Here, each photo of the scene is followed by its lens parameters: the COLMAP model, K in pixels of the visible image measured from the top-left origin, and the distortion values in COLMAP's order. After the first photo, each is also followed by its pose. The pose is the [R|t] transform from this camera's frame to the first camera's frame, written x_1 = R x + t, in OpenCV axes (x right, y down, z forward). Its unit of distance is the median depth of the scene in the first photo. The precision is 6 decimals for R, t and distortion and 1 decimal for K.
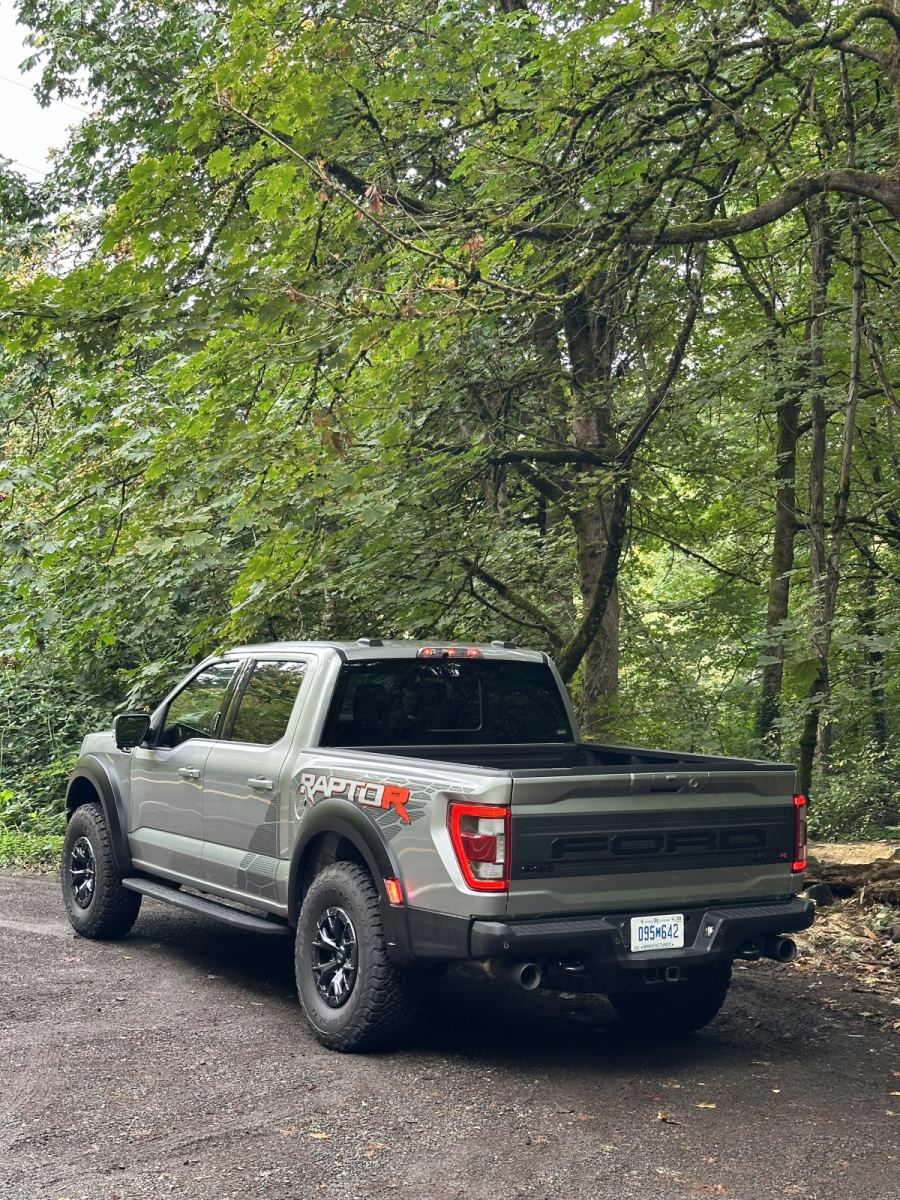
lens RADIAL K [[1691.2, 0, 449.3], [0, 1691.2, 590.8], [0, 0, 1]] dist [0.113581, 0.000000]
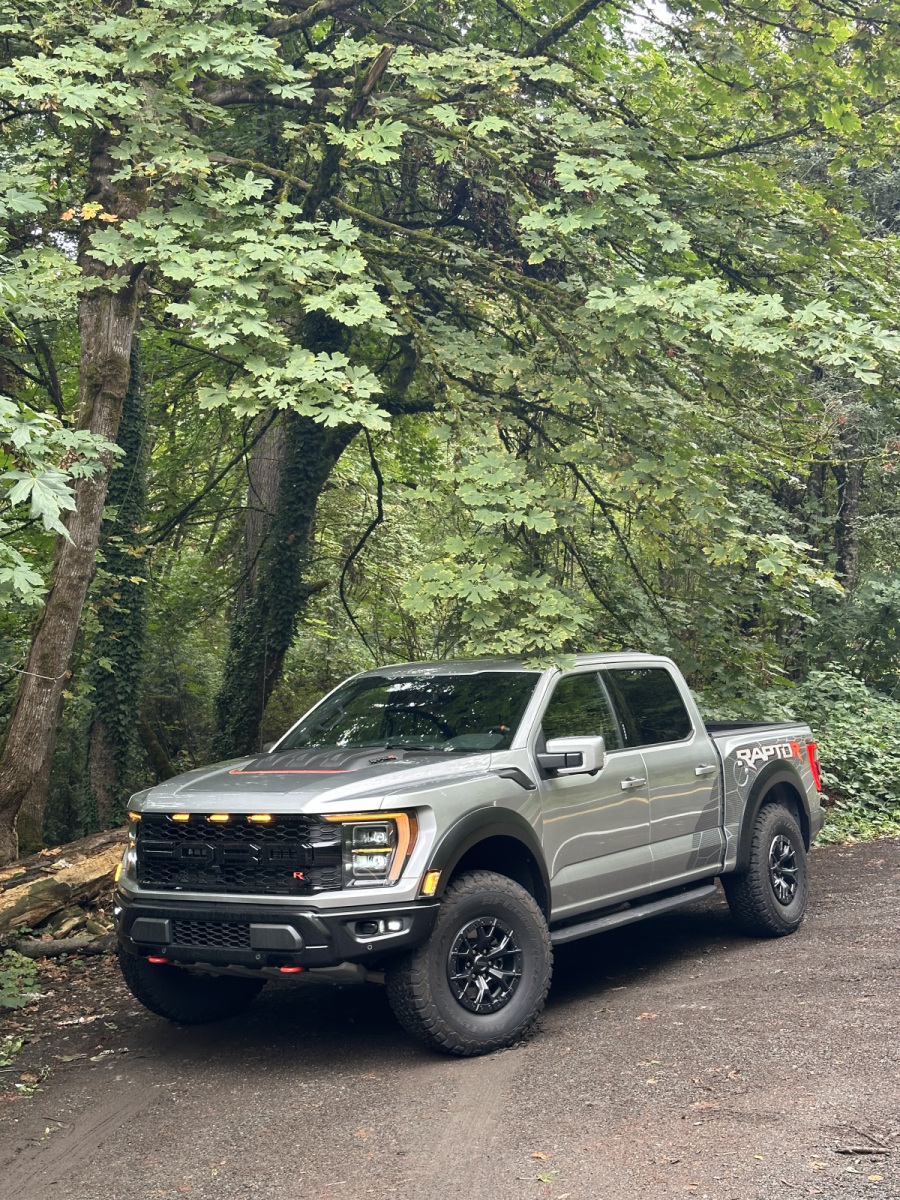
lens RADIAL K [[1691.2, 0, 464.5], [0, 1691.2, 593.7], [0, 0, 1]] dist [0.113581, 0.000000]
pose [[-0.438922, 0.049148, 0.897180, -1.096463], [0.004623, 0.998613, -0.052443, 0.051998], [-0.898513, -0.018871, -0.438540, 1.658475]]
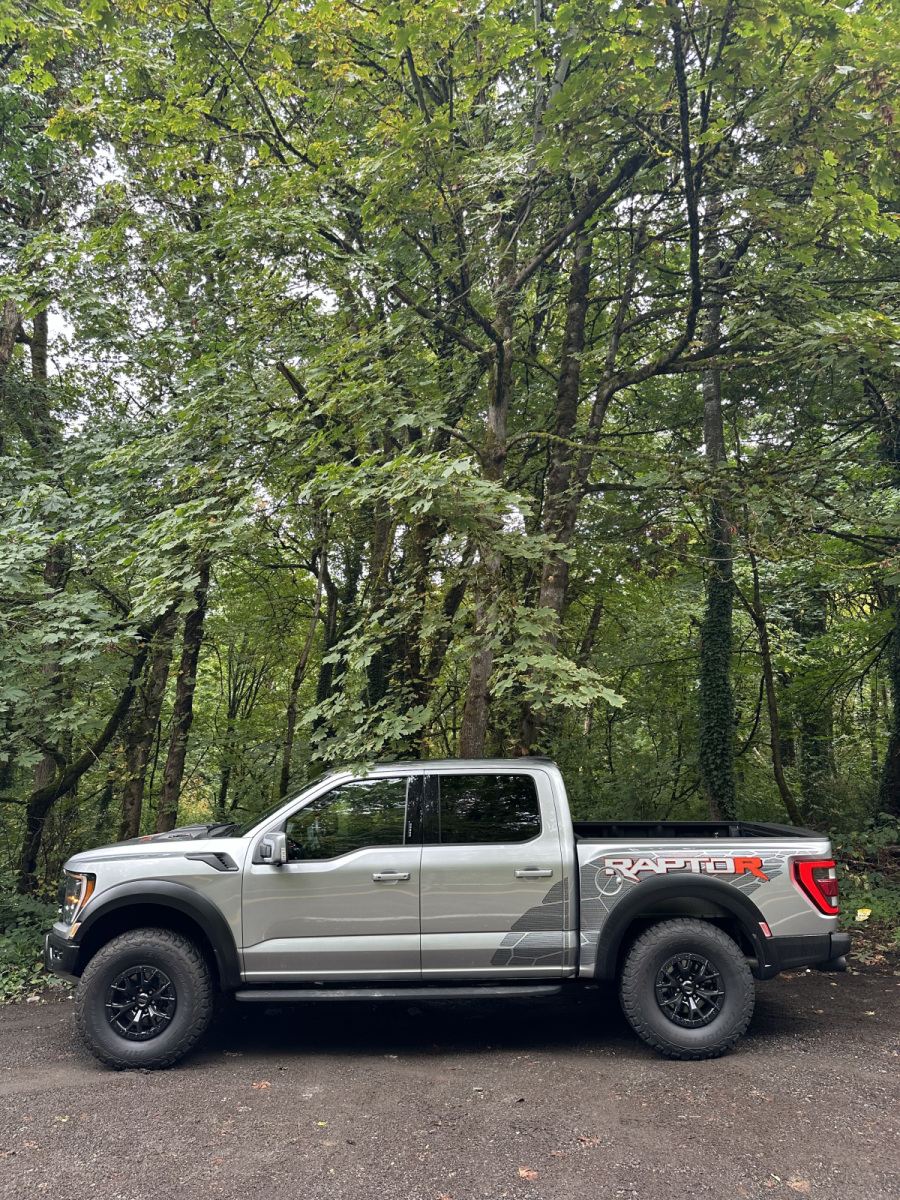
lens RADIAL K [[848.4, 0, 449.1], [0, 848.4, 600.9], [0, 0, 1]] dist [0.042191, -0.048327]
pose [[0.502368, 0.137179, 0.853703, -0.721524], [-0.012993, 0.988421, -0.151181, 0.007048], [-0.864556, 0.064856, 0.498333, 0.712627]]
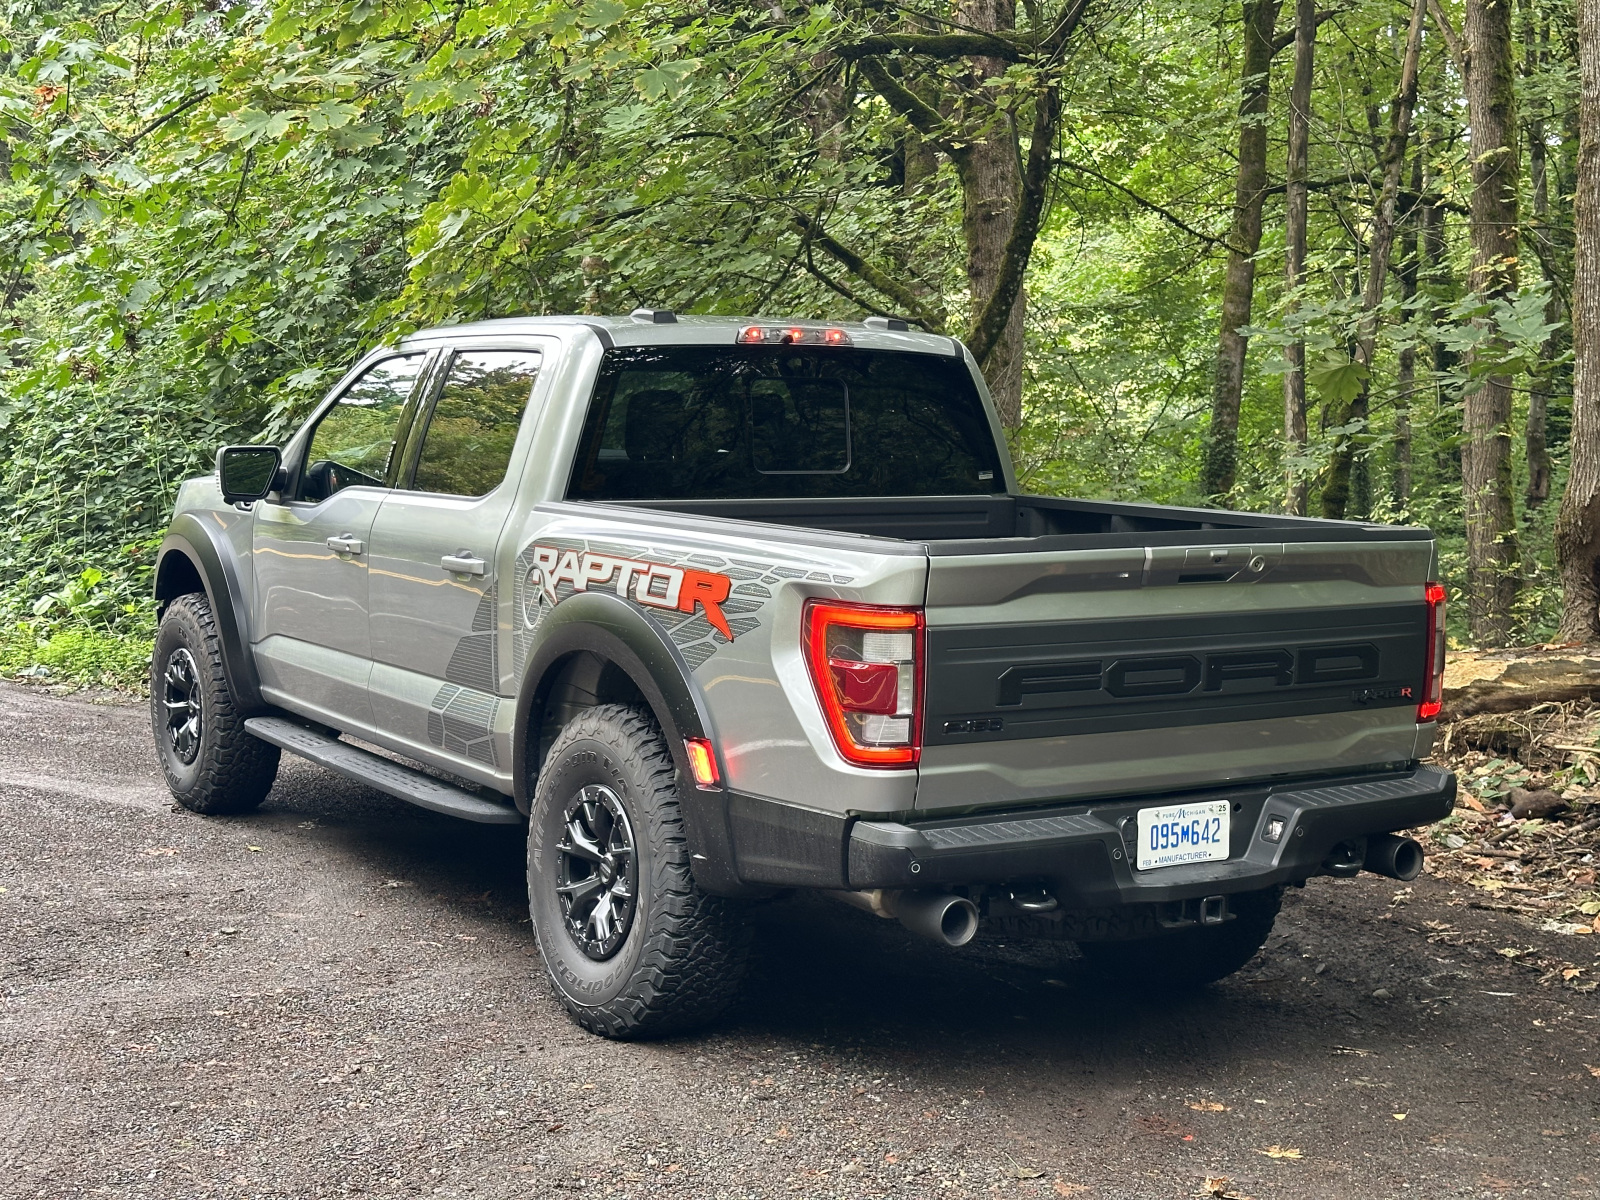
lens RADIAL K [[2254.9, 0, 791.8], [0, 2254.9, 631.4], [0, 0, 1]] dist [0.113581, 0.000000]
pose [[0.999890, -0.000912, 0.014808, -0.012470], [-0.001248, 0.989400, 0.145211, 0.025536], [-0.014783, -0.145214, 0.989290, 0.244160]]
